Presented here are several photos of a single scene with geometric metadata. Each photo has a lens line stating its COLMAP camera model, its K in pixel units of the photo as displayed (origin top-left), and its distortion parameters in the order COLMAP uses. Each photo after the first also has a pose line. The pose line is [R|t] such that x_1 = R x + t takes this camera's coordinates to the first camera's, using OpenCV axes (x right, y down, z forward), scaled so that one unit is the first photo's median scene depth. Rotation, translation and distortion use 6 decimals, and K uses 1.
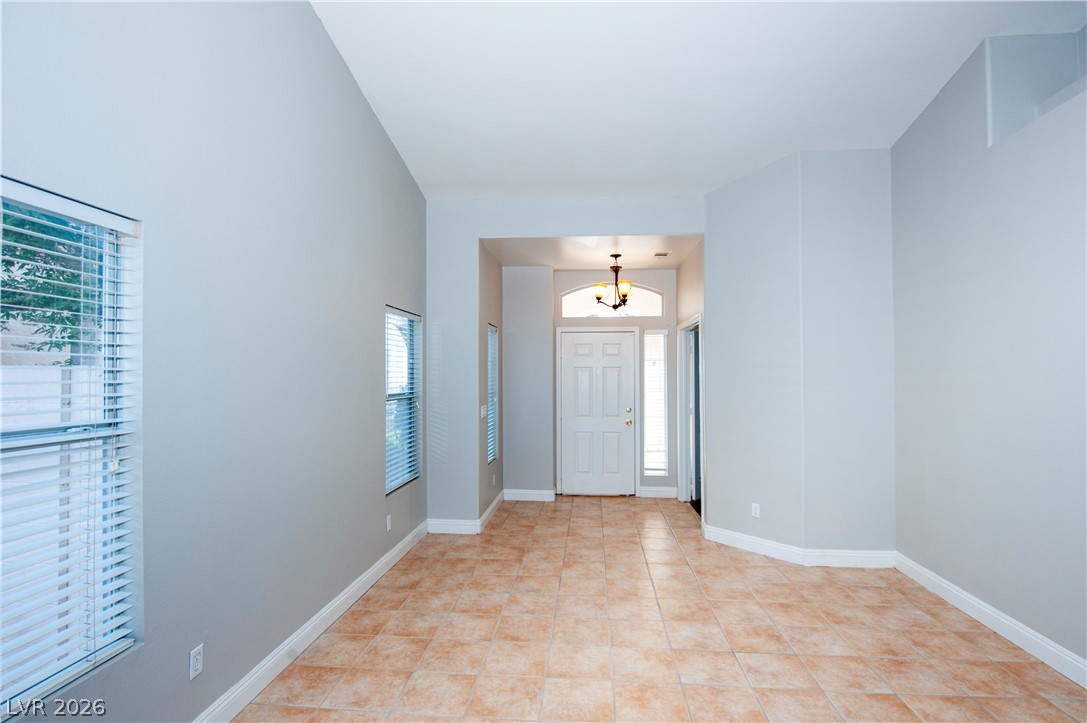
lens RADIAL K [[530.5, 0, 543.5], [0, 530.5, 361.5], [0, 0, 1]] dist [-0.003403, -0.000795]
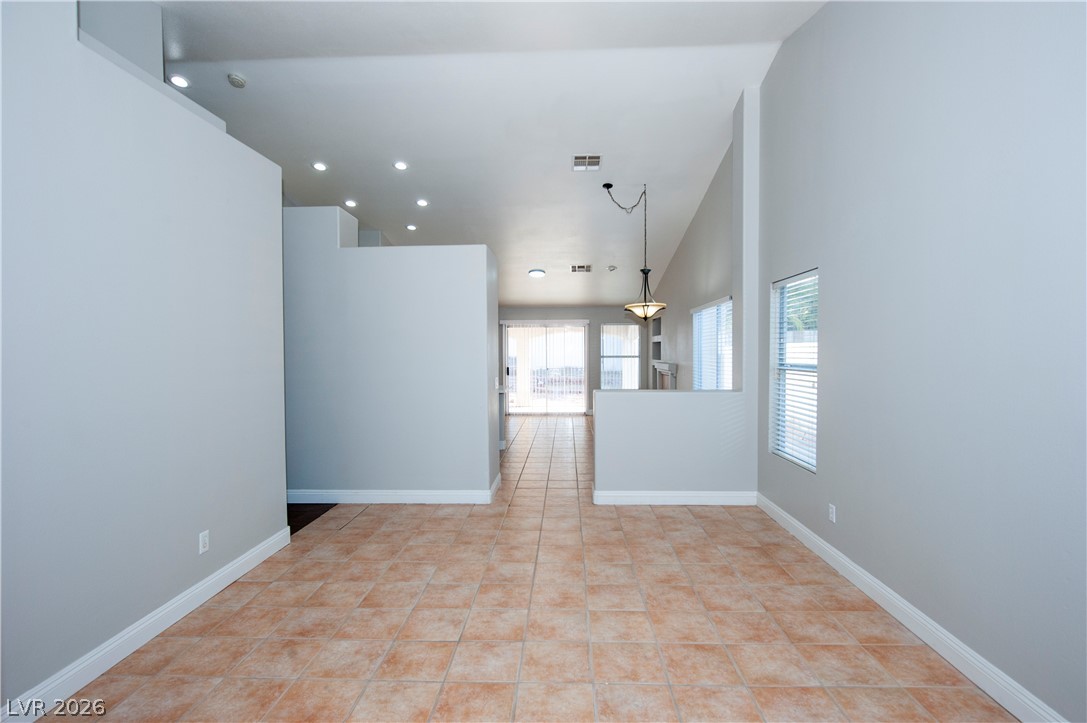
lens RADIAL K [[530.5, 0, 543.5], [0, 530.5, 361.5], [0, 0, 1]] dist [-0.003403, -0.000795]
pose [[-0.998885, 0.009922, -0.046159, 0.199947], [0.010190, 0.999932, -0.005584, 0.049966], [0.046101, -0.006048, -0.998918, 1.572083]]
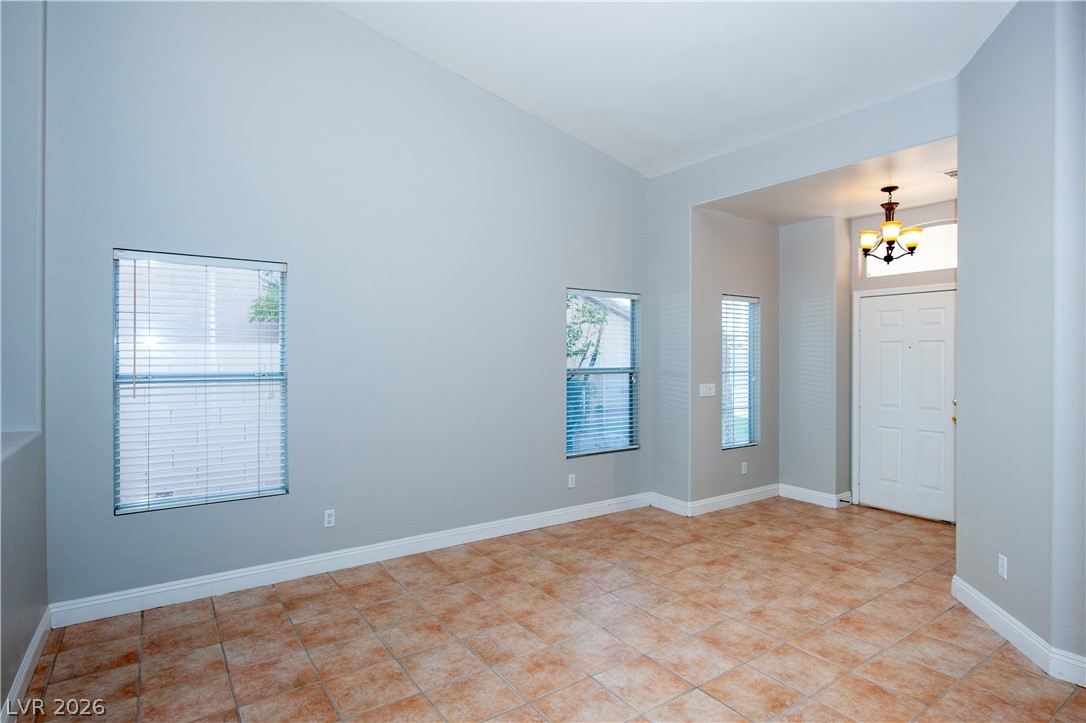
lens RADIAL K [[568.6, 0, 570.3], [0, 568.6, 354.0], [0, 0, 1]] dist [-0.003053, -0.001592]
pose [[0.658270, 0.000318, -0.752782, 0.715441], [0.015225, 0.999790, 0.013736, 0.019228], [0.752628, -0.020503, 0.658127, 0.236917]]
